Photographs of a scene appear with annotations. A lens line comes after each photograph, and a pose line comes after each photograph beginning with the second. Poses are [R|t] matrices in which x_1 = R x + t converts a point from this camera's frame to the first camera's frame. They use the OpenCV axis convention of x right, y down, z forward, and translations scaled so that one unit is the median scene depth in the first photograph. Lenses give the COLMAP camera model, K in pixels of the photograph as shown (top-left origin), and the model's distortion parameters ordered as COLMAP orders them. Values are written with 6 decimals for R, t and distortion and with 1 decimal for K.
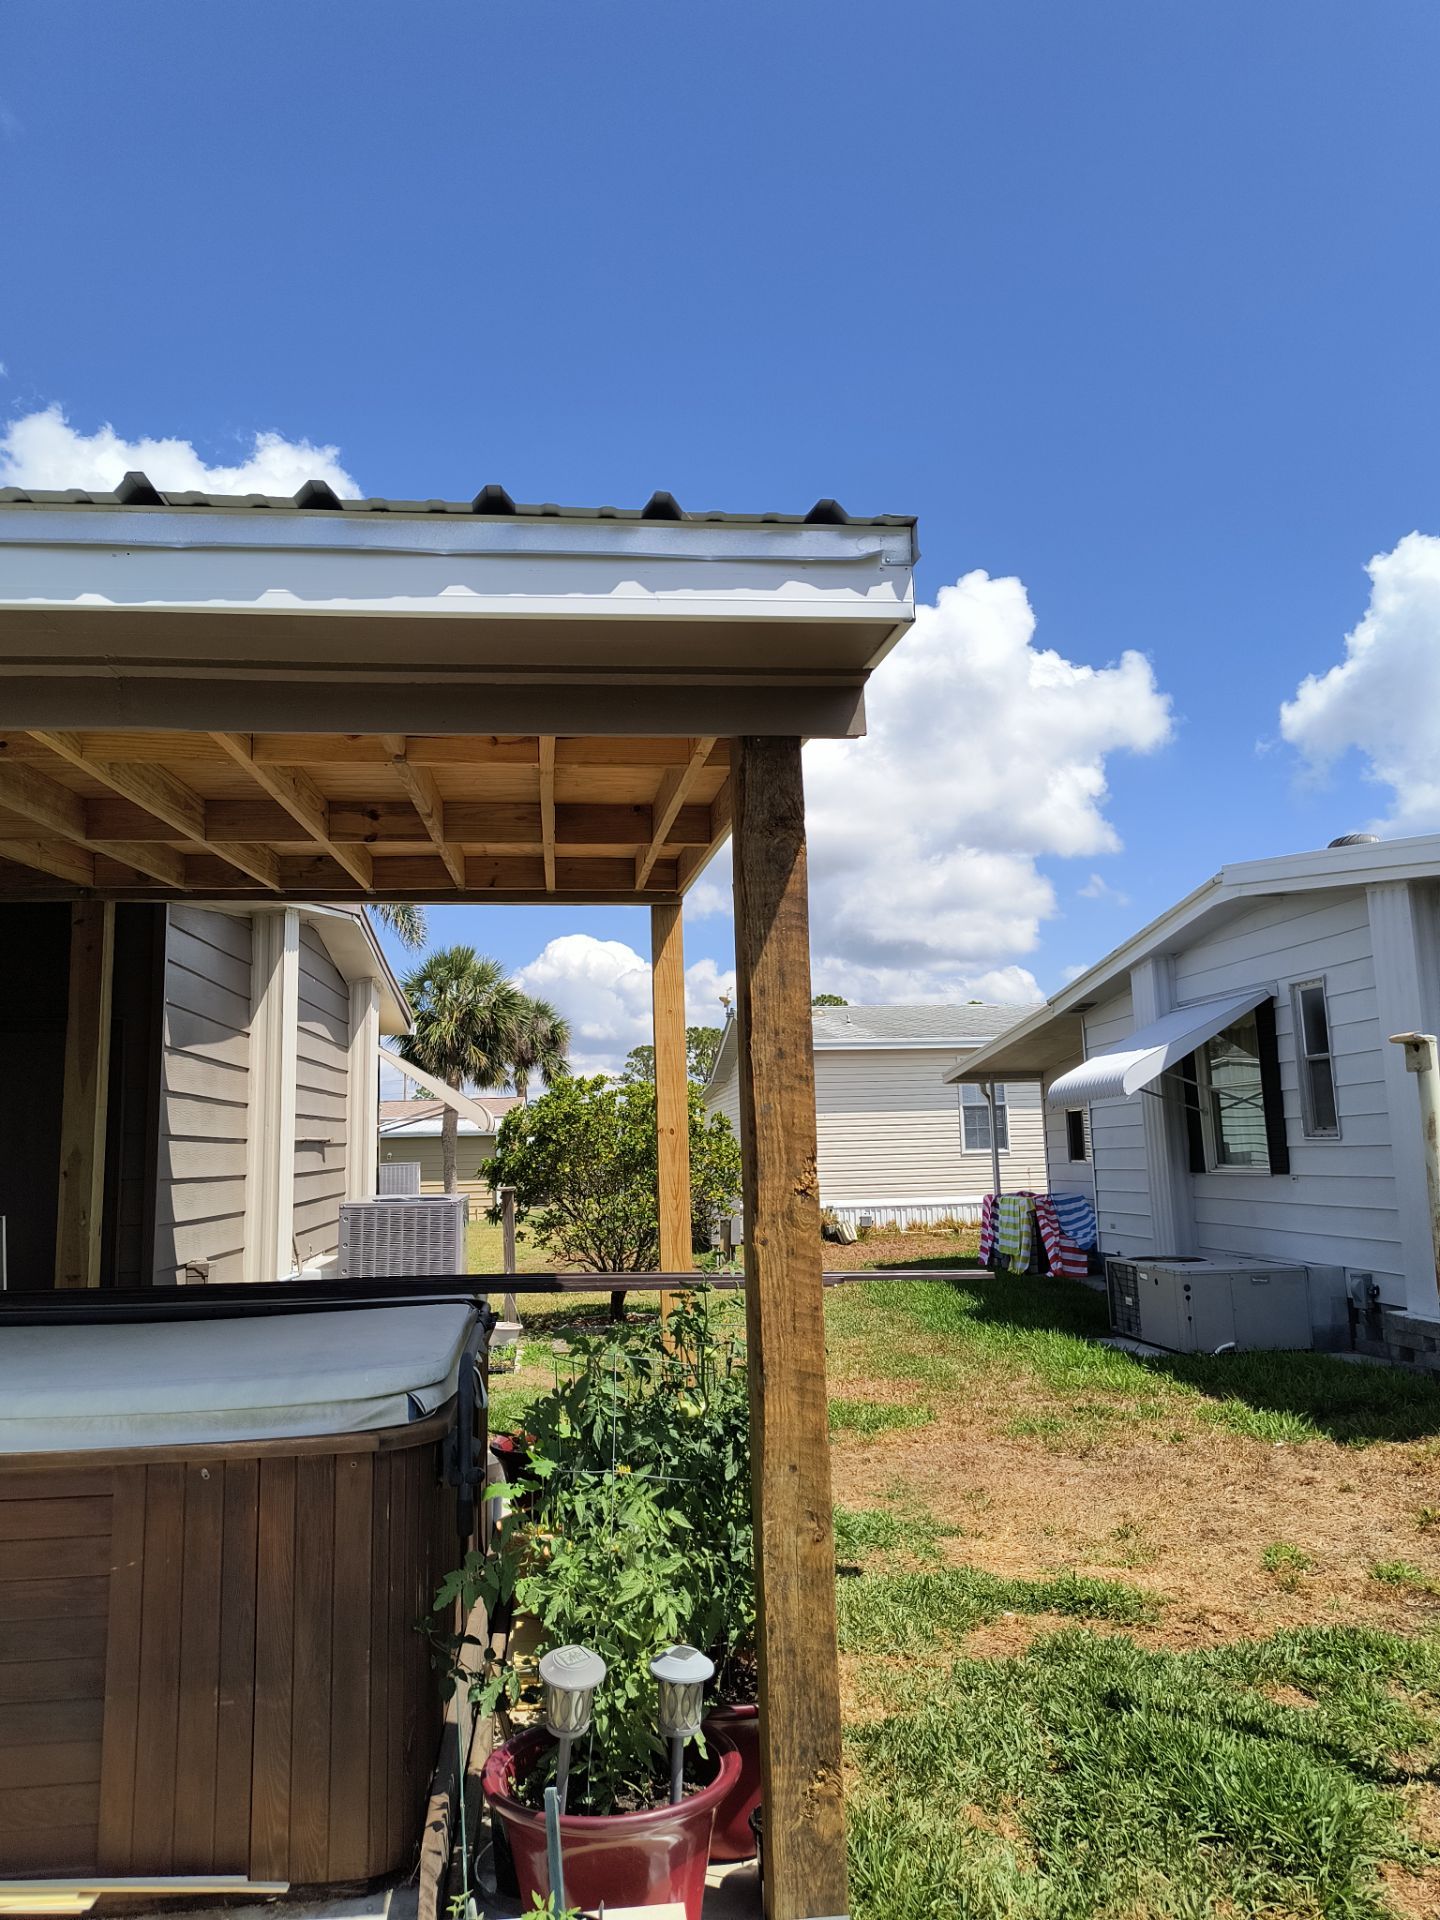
lens RADIAL K [[1333.1, 0, 710.2], [0, 1333.1, 963.8], [0, 0, 1]] dist [0.022156, -0.006425]
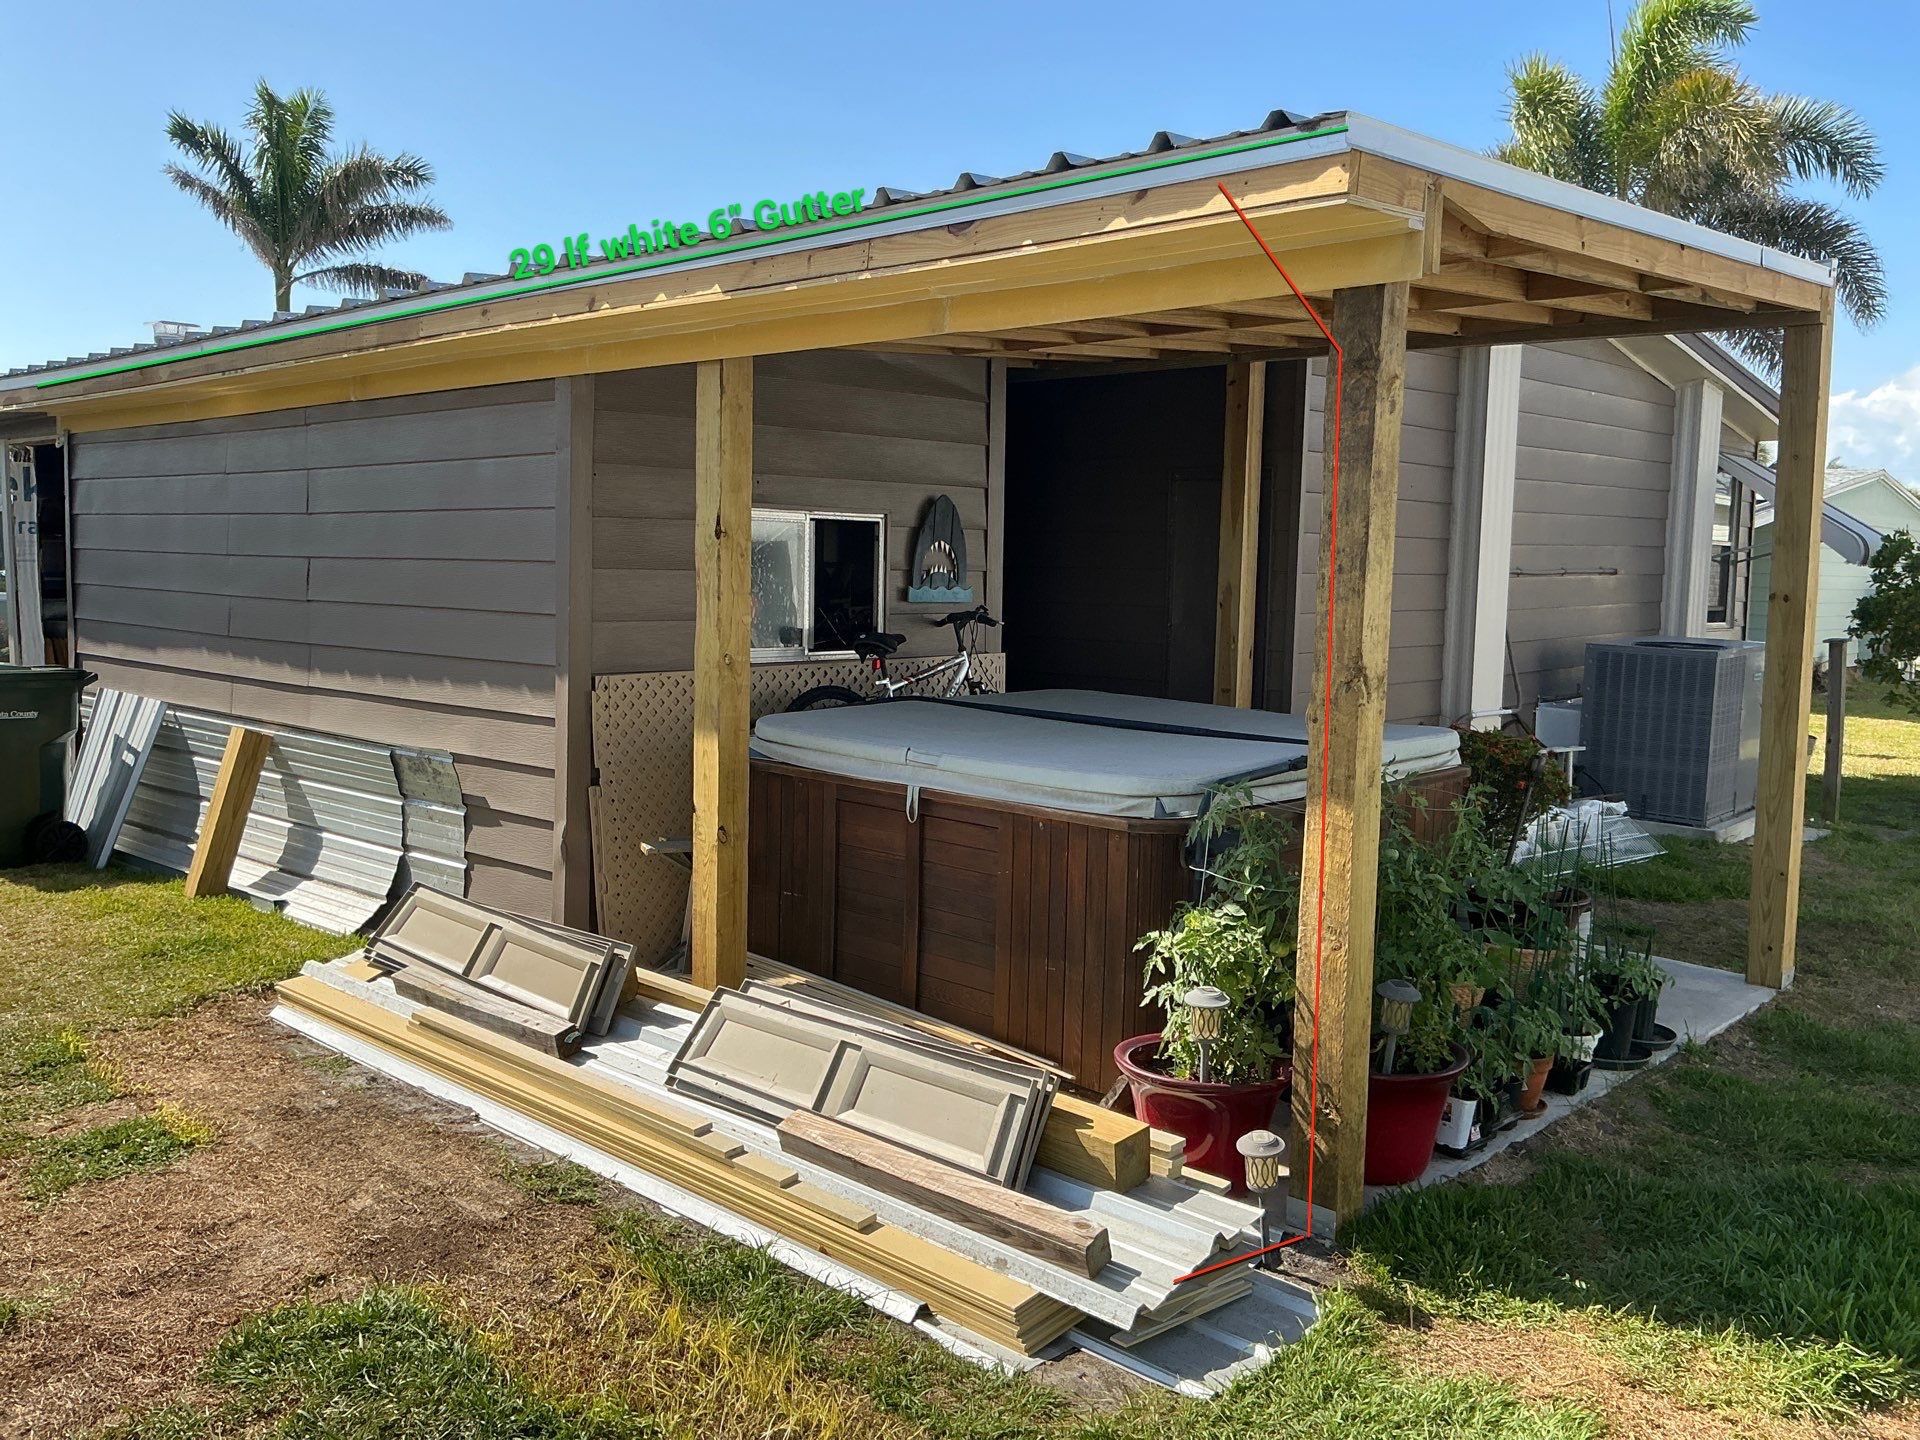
lens RADIAL K [[1566.0, 0, 960.0], [0, 1566.0, 720.0], [0, 0, 1]] dist [0.004023, -0.008827]
pose [[0.660659, 0.117609, -0.741416, 0.514986], [0.067267, 0.974403, 0.214508, -0.071726], [0.747666, -0.191590, 0.635837, -0.099655]]
